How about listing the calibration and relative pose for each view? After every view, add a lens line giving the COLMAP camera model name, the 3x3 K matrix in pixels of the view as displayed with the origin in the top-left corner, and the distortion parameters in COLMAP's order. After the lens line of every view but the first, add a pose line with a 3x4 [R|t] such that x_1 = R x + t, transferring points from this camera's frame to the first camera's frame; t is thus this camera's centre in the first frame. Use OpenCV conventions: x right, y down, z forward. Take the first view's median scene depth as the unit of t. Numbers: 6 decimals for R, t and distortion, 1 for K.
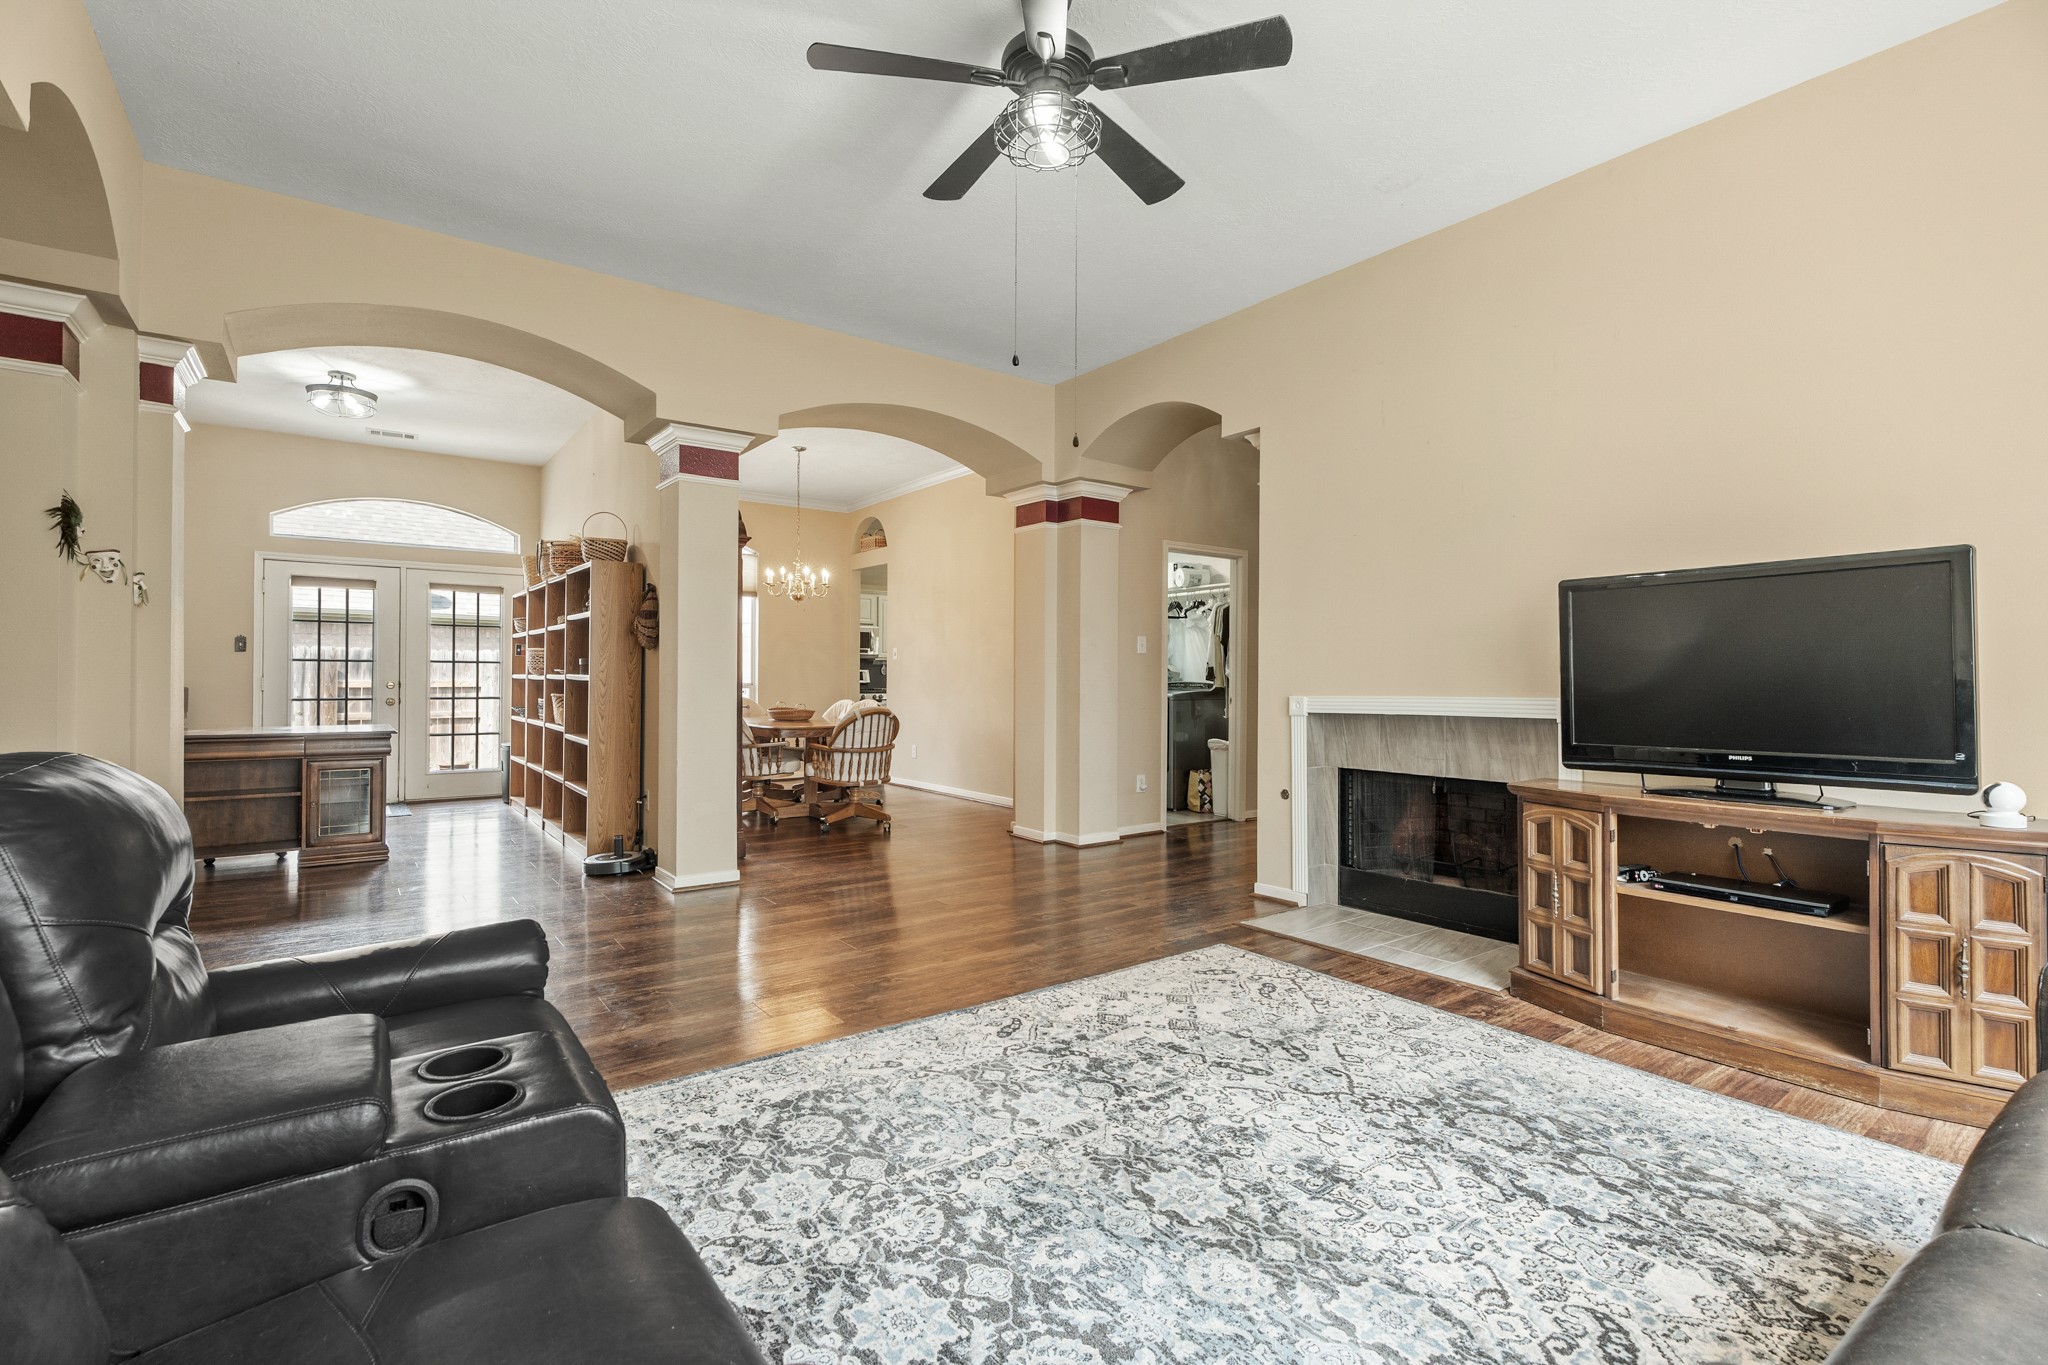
lens RADIAL K [[925.1, 0, 1022.7], [0, 925.1, 636.6], [0, 0, 1]] dist [-0.003304, -0.000373]
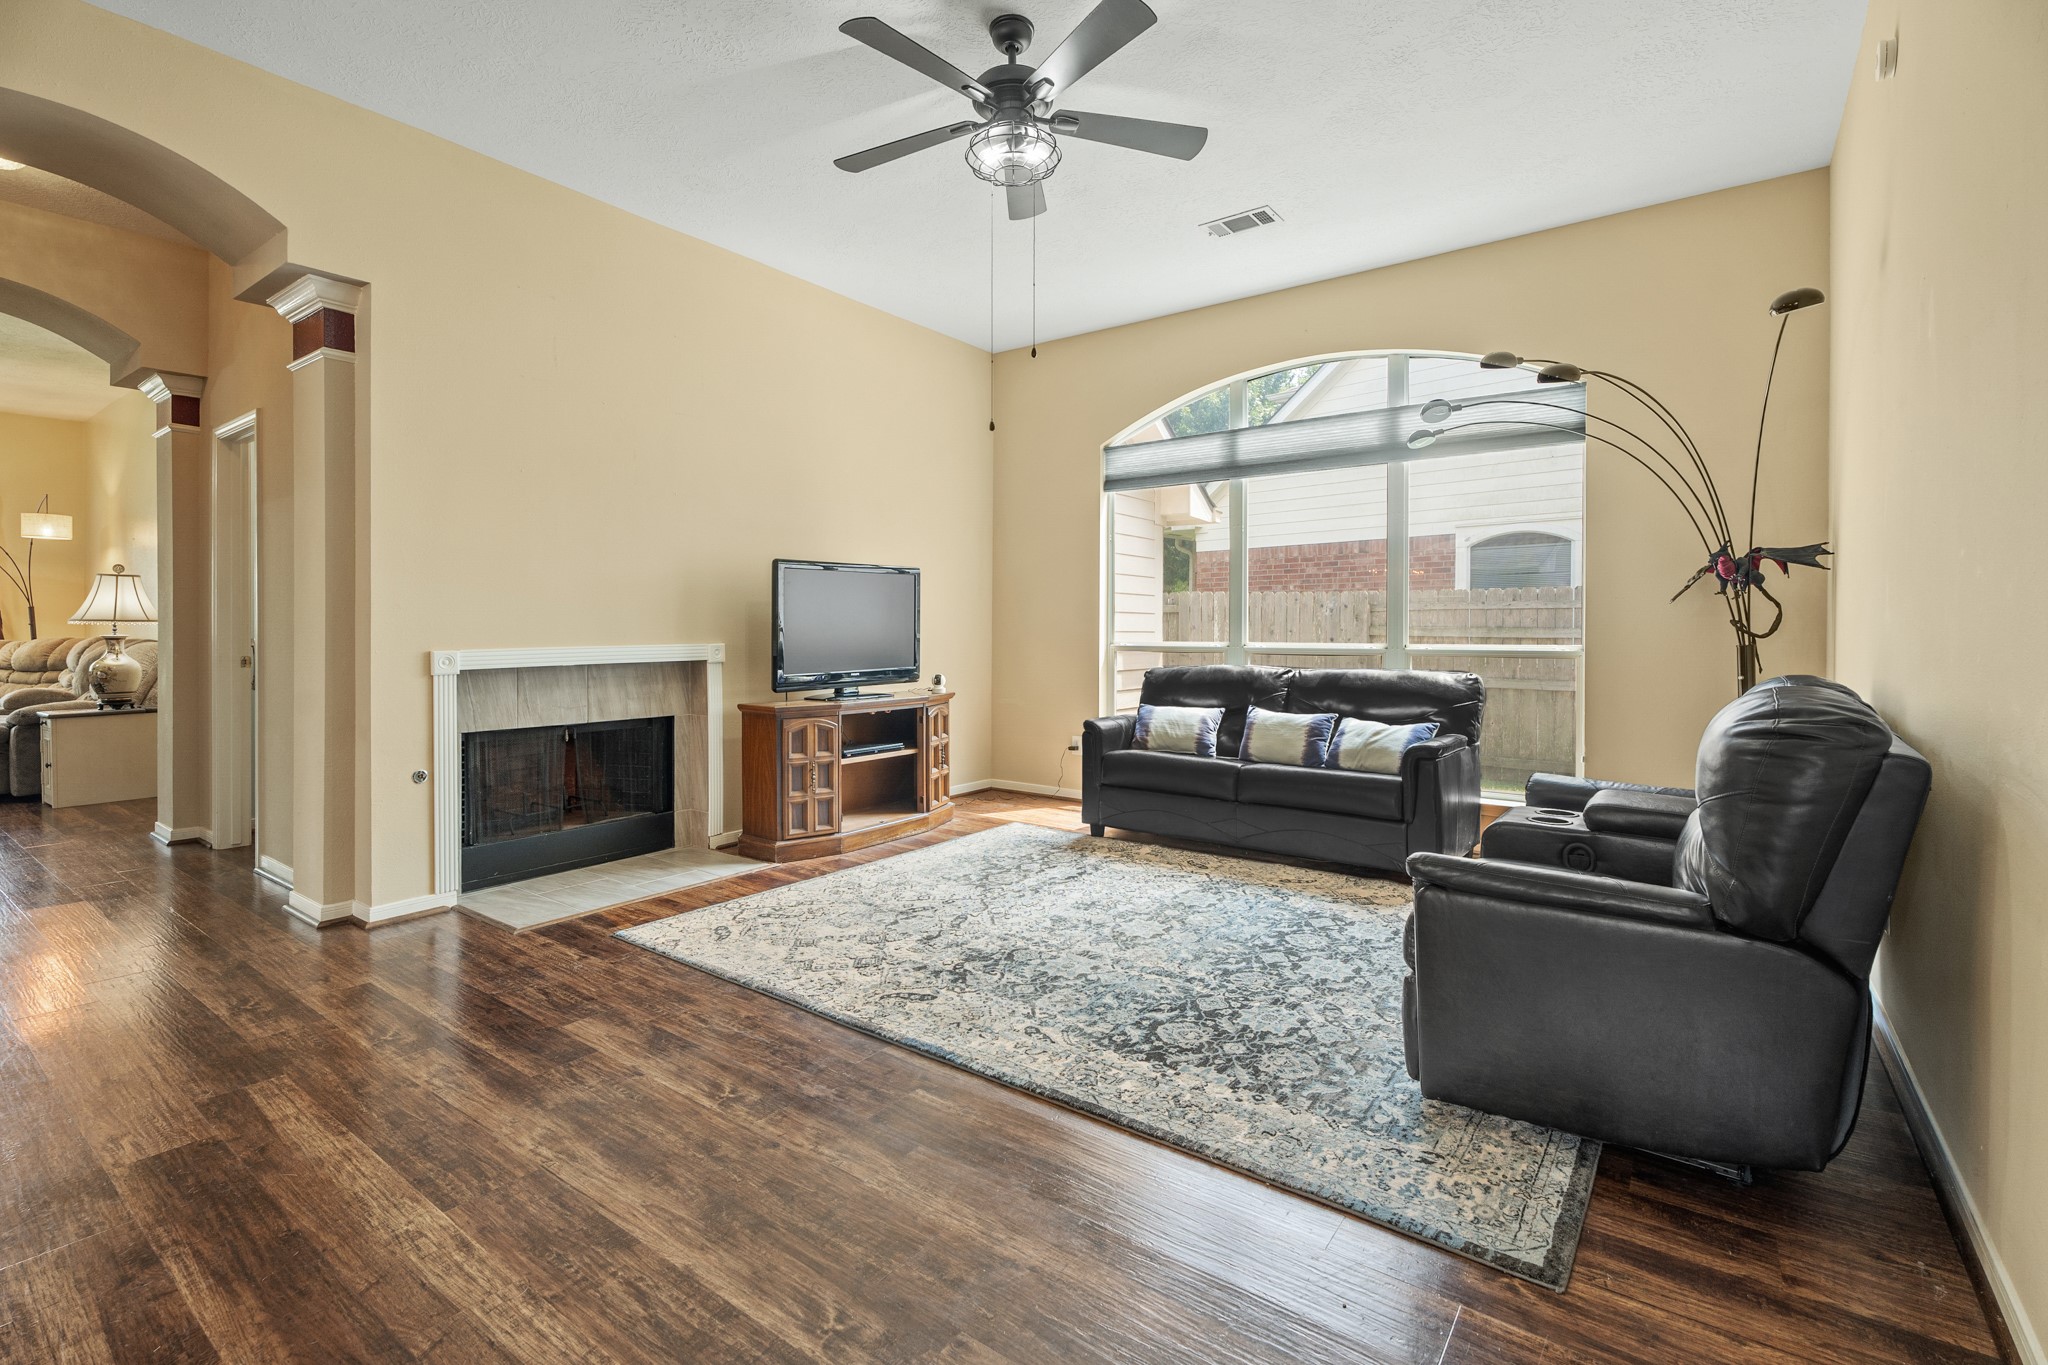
lens RADIAL K [[925.1, 0, 1022.7], [0, 925.1, 636.6], [0, 0, 1]] dist [-0.003304, -0.000373]
pose [[-0.289203, -0.013335, 0.957175, -1.049514], [-0.046524, 0.998917, -0.000140, 0.050854], [-0.956136, -0.044572, -0.289511, 1.296445]]
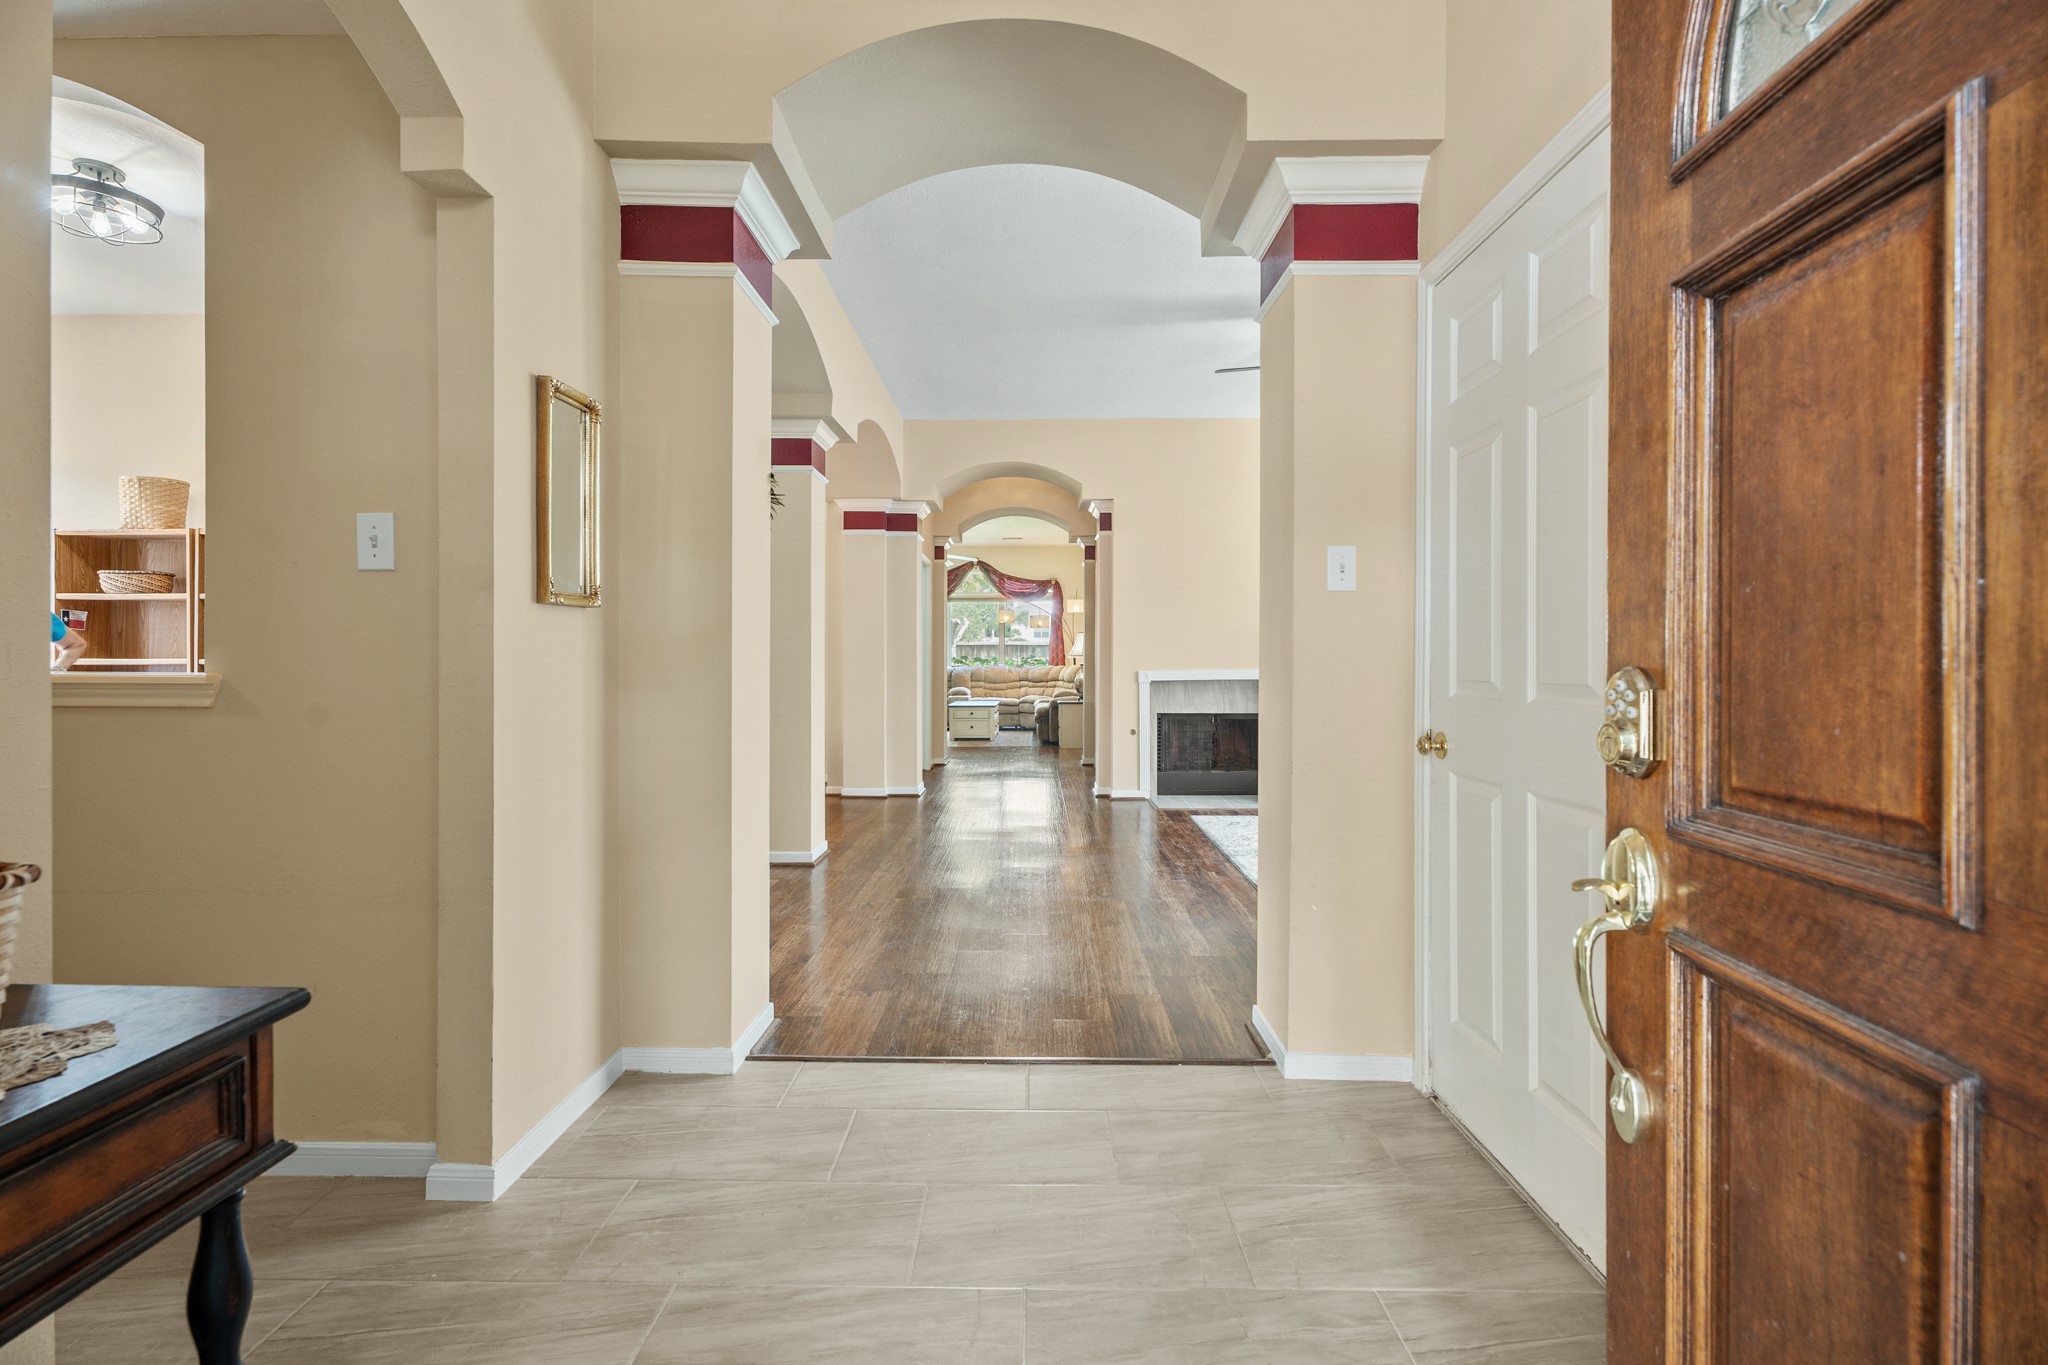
lens RADIAL K [[912.8, 0, 1019.4], [0, 912.8, 675.1], [0, 0, 1]] dist [-0.001936, 0.000301]
pose [[0.611577, -0.022352, 0.790869, -1.895223], [-0.028495, 0.998330, 0.050251, -0.004289], [-0.790671, -0.053268, 0.609919, 0.337644]]
